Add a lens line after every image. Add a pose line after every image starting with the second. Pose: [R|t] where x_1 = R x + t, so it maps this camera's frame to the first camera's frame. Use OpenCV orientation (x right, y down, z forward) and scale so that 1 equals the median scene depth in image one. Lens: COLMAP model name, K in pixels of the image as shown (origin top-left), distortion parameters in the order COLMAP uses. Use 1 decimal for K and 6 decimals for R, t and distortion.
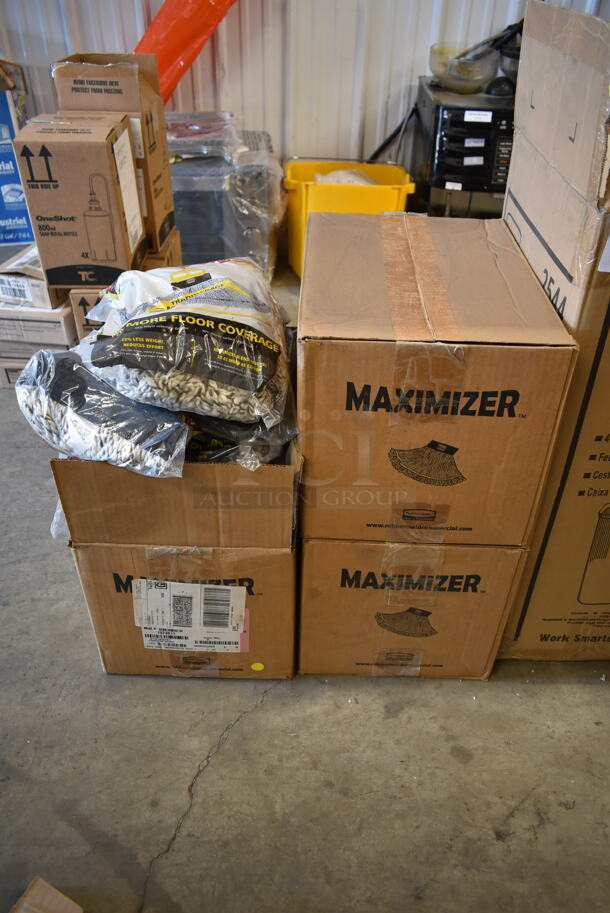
lens RADIAL K [[692.2, 0, 302.3], [0, 692.2, 454.1], [0, 0, 1]] dist [-0.012570, -0.005416]
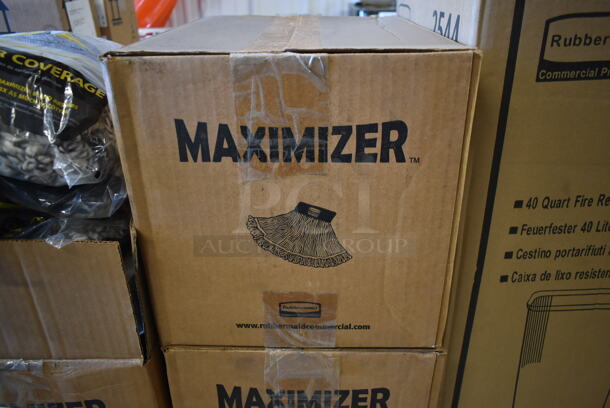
lens RADIAL K [[462.5, 0, 305.0], [0, 462.5, 204.0], [0, 0, 1]] dist [-0.012570, -0.005416]
pose [[0.999664, -0.024484, 0.008512, 0.193192], [0.025701, 0.978961, -0.202422, 0.086224], [-0.003376, 0.202572, 0.979261, 0.520465]]
